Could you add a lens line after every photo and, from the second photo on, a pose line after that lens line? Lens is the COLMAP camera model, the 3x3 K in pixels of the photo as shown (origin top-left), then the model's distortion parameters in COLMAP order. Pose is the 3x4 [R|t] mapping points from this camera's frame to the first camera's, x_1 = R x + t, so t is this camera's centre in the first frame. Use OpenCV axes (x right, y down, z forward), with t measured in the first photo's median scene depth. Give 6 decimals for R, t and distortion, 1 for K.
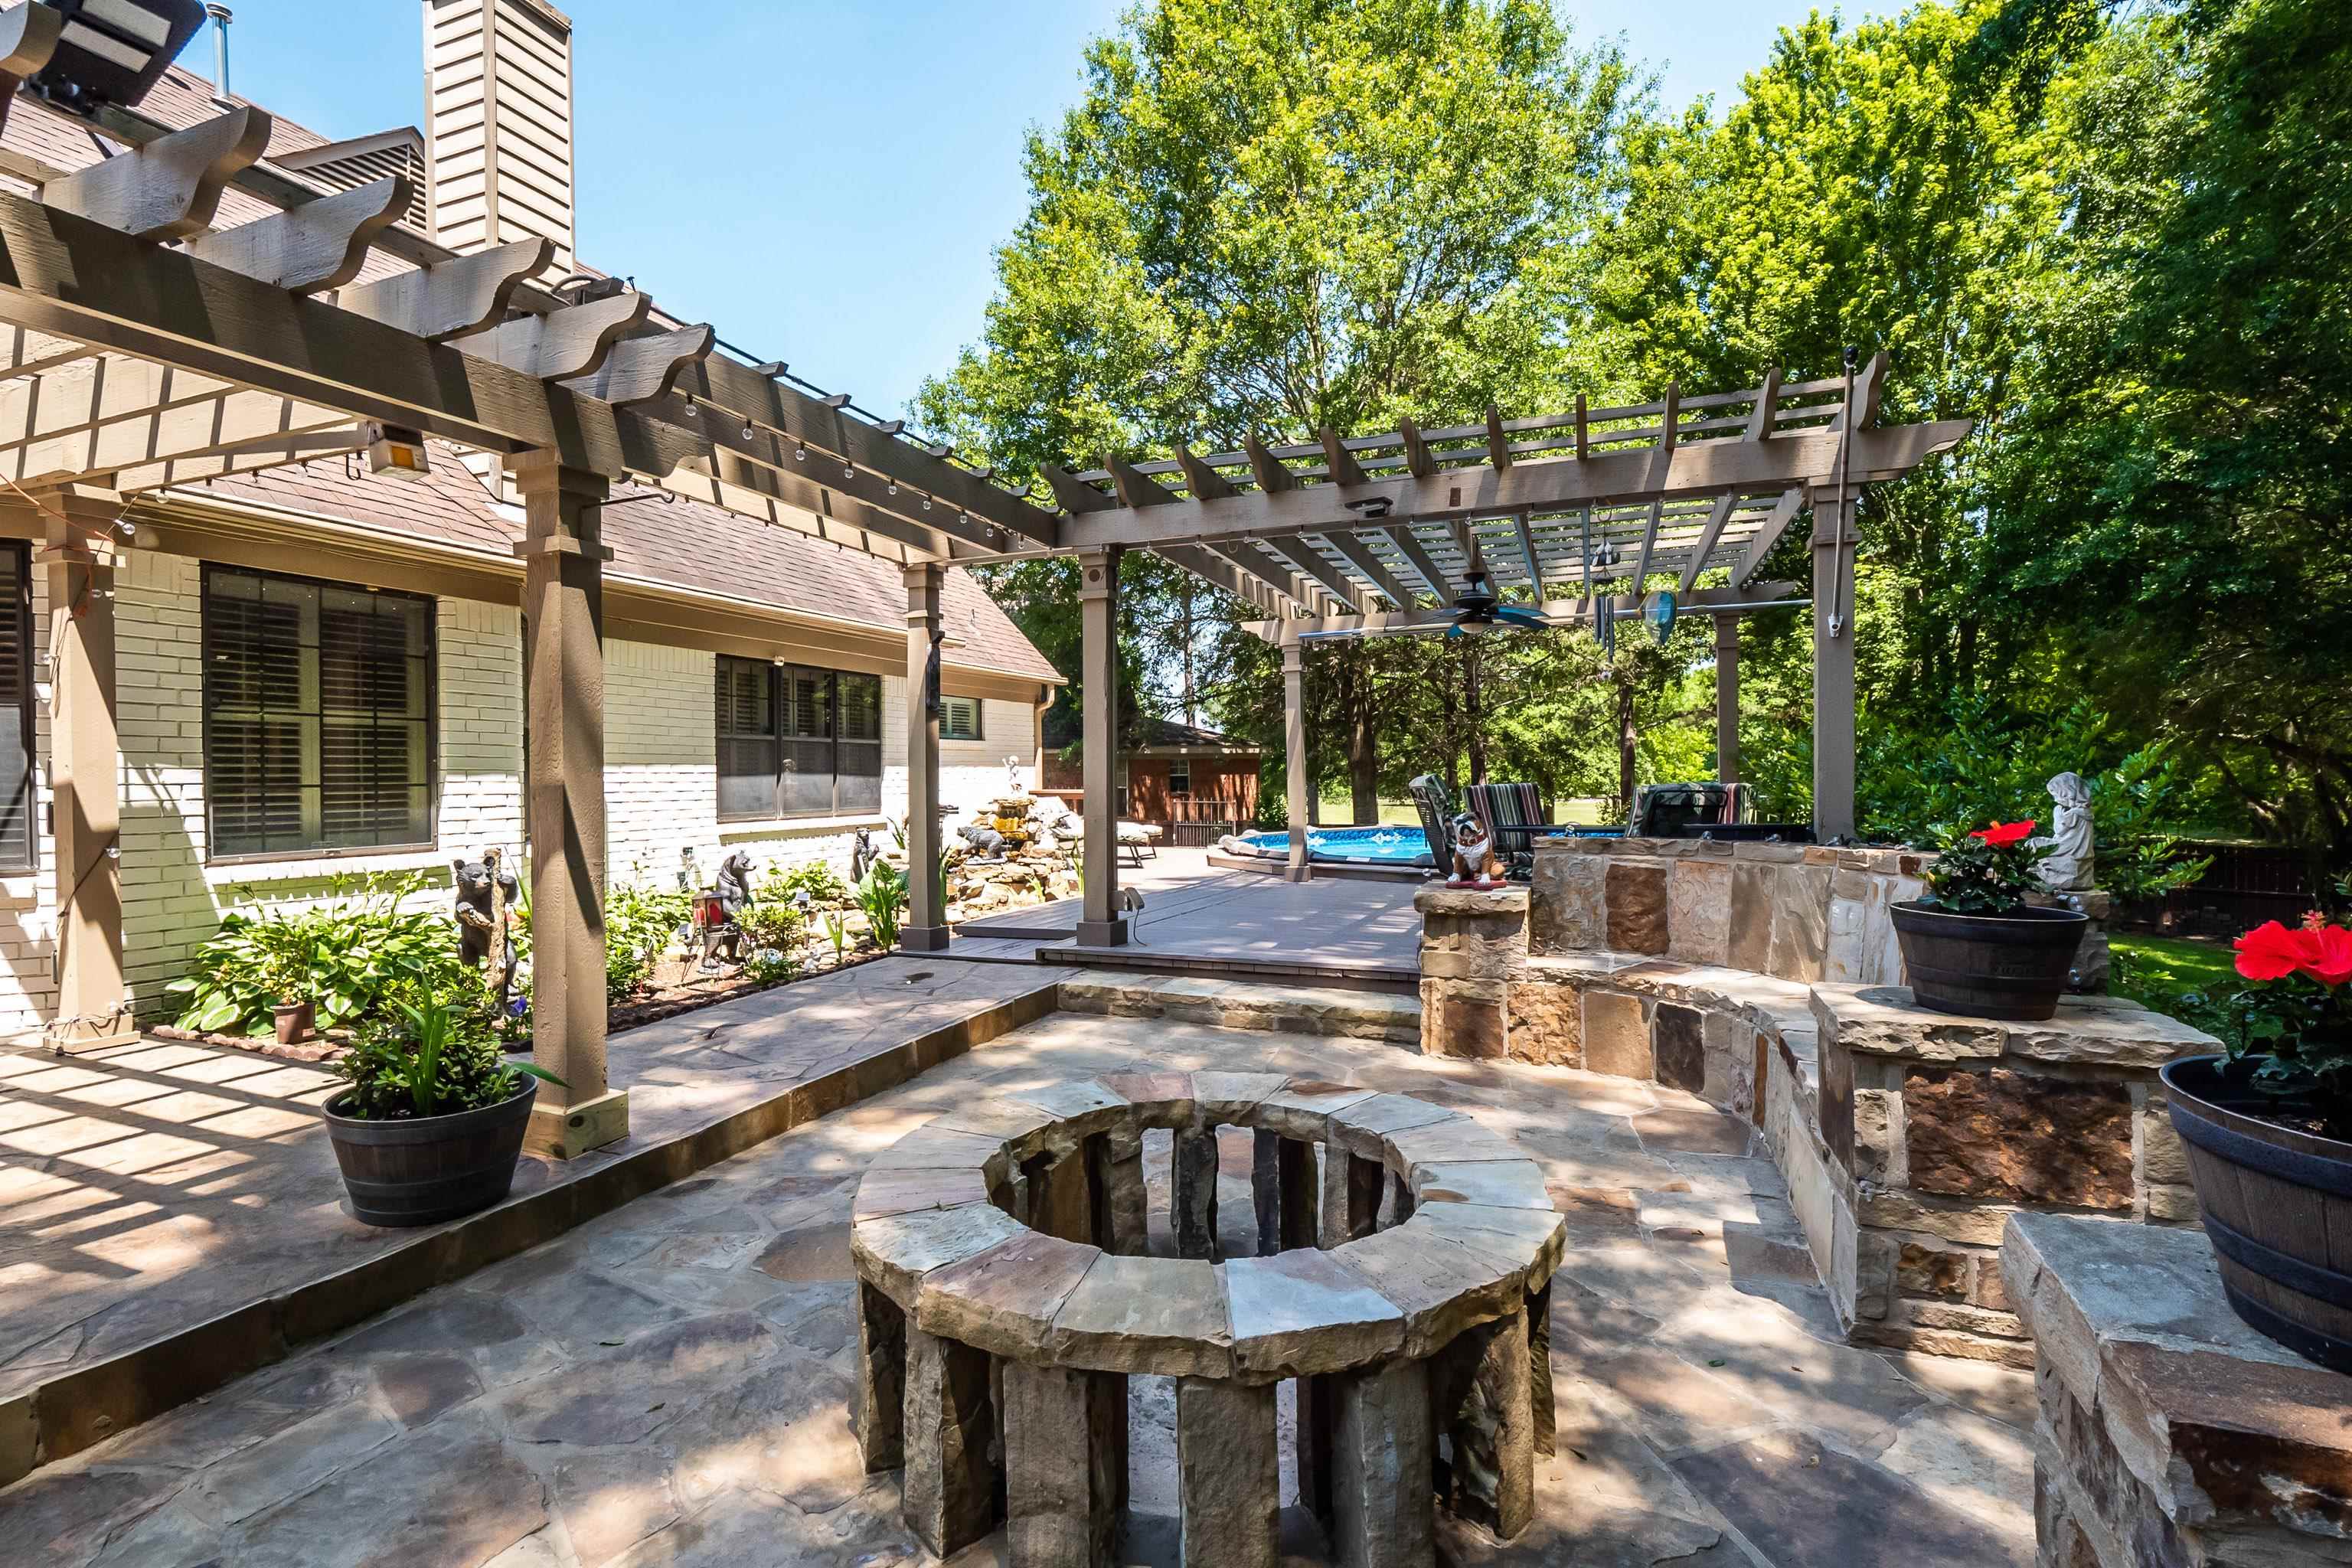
lens RADIAL K [[1106.4, 0, 1177.0], [0, 1106.4, 787.2], [0, 0, 1]] dist [-0.013089, -0.000738]
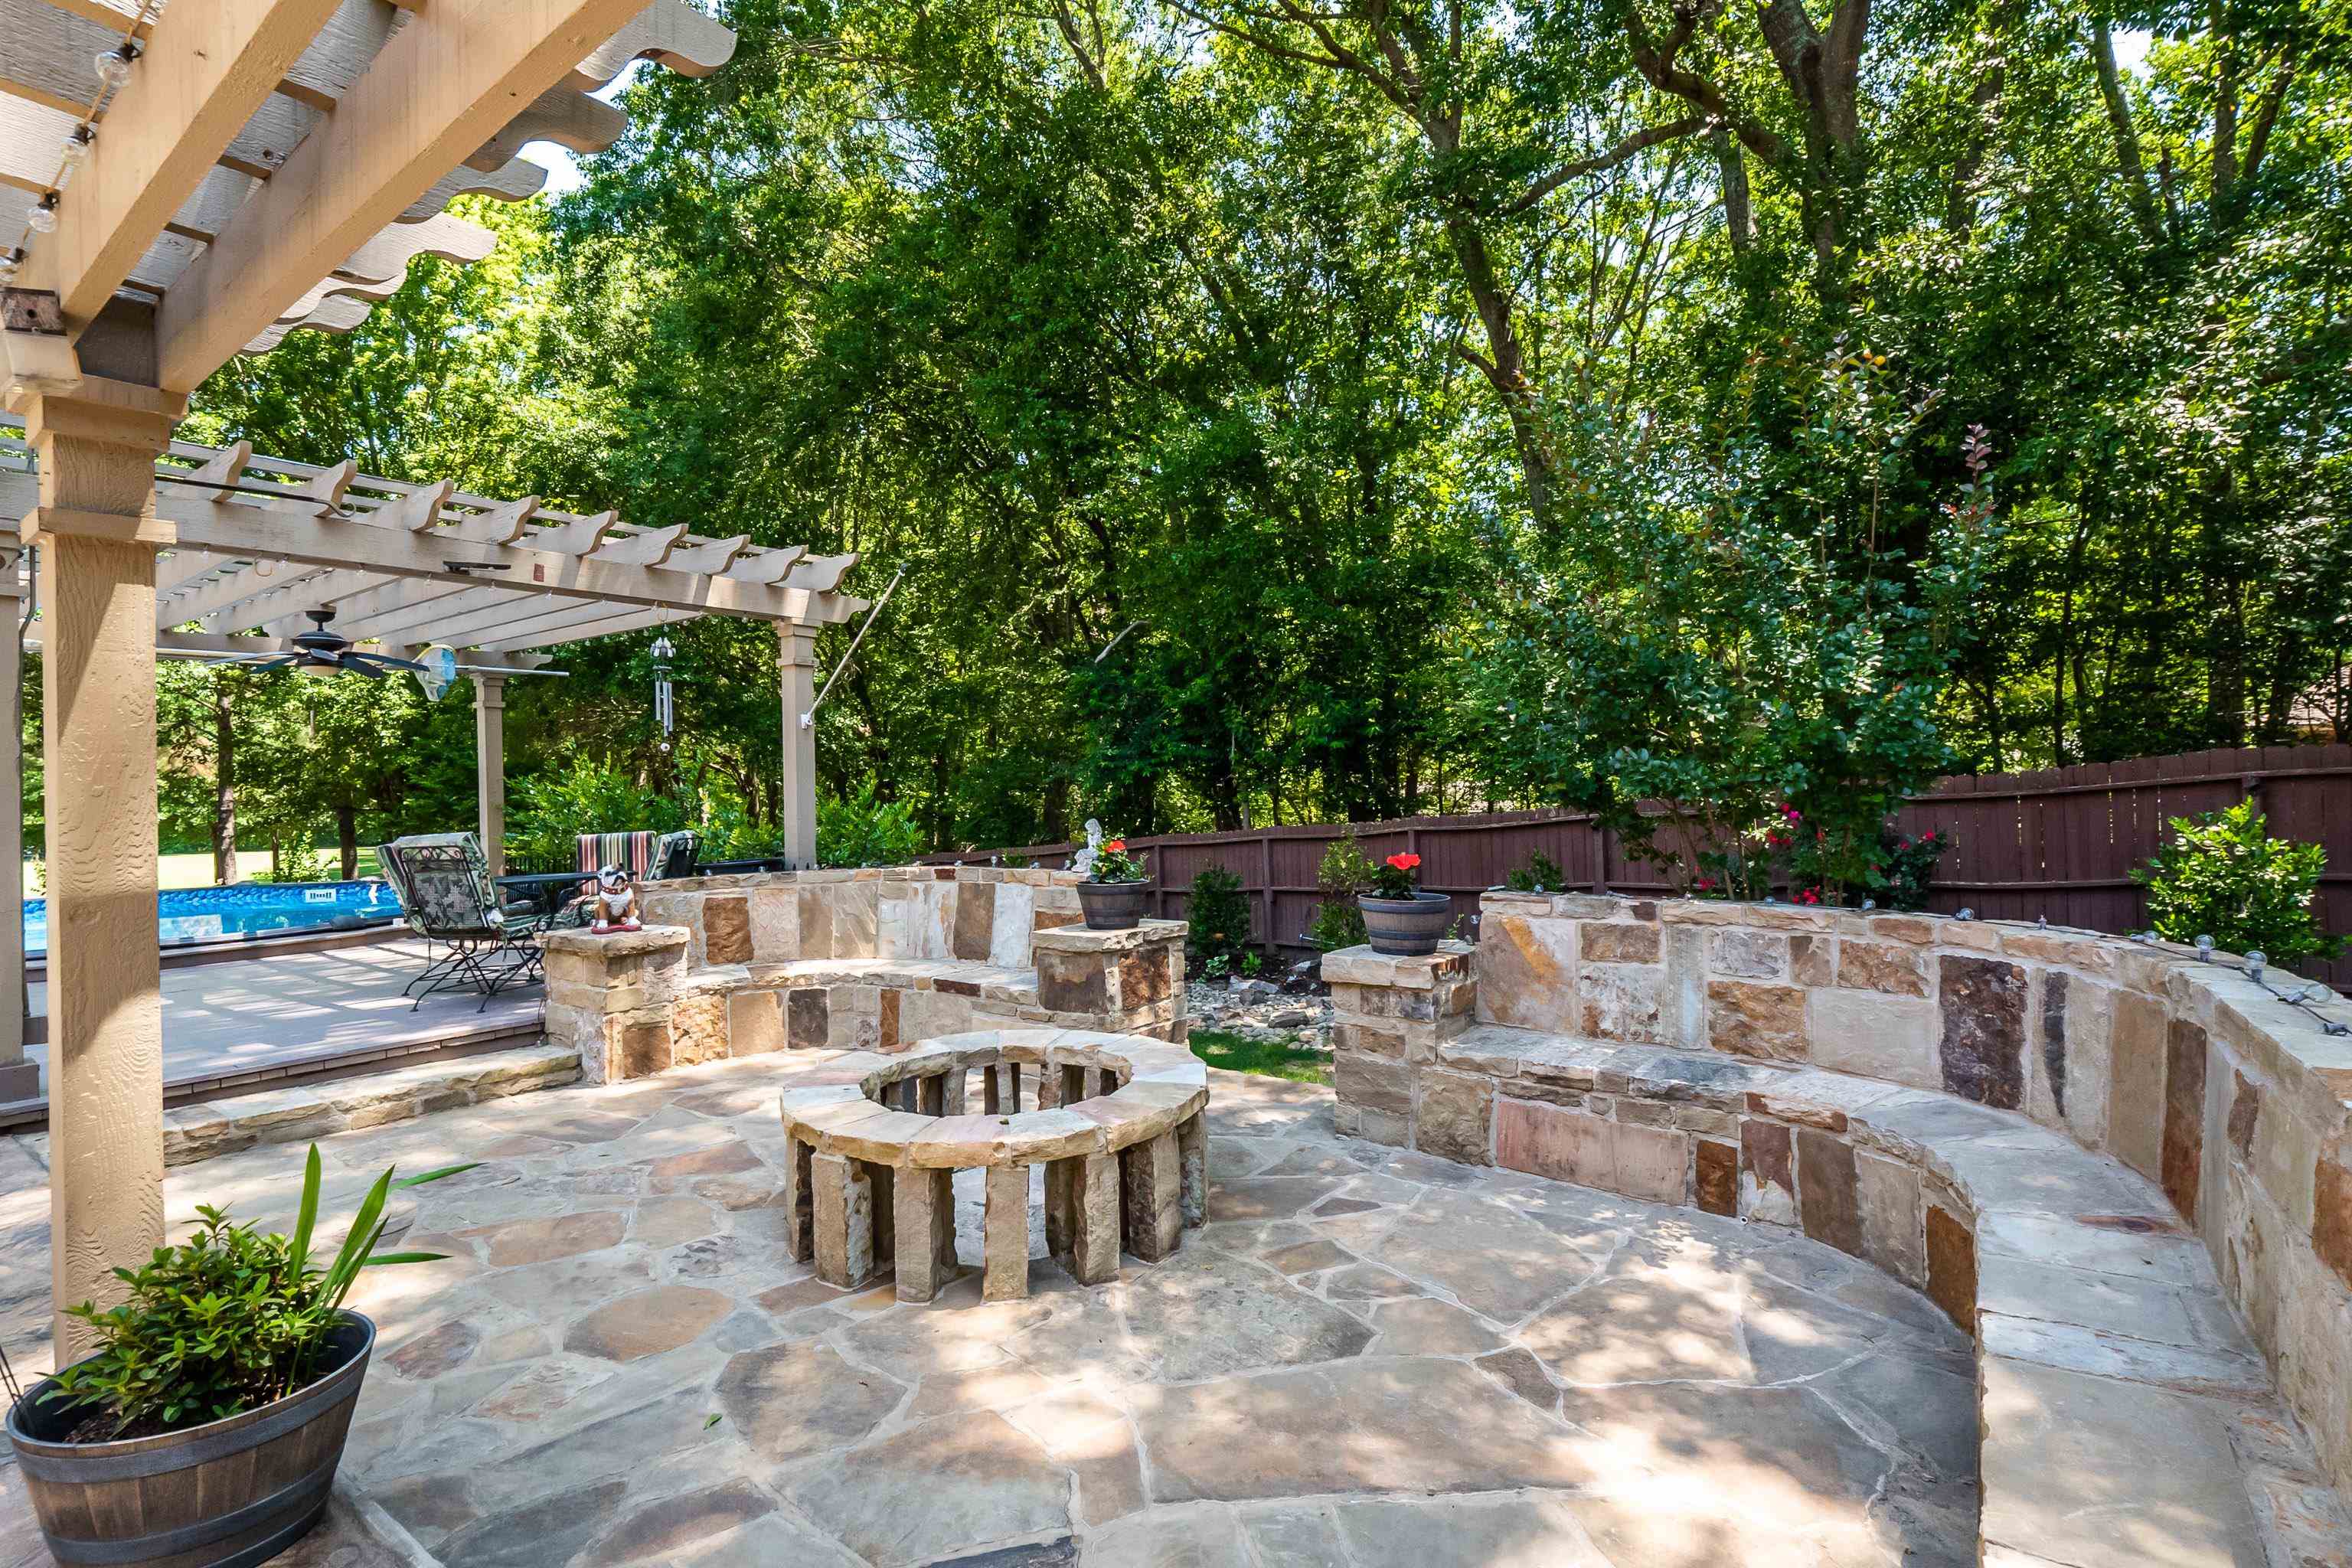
lens RADIAL K [[1106.4, 0, 1166.7], [0, 1106.4, 783.3], [0, 0, 1]] dist [-0.013089, -0.000738]
pose [[0.254140, 0.004666, 0.967156, -0.719163], [0.034690, 0.999301, -0.013936, -0.026797], [-0.966545, 0.037092, 0.253801, 0.165044]]
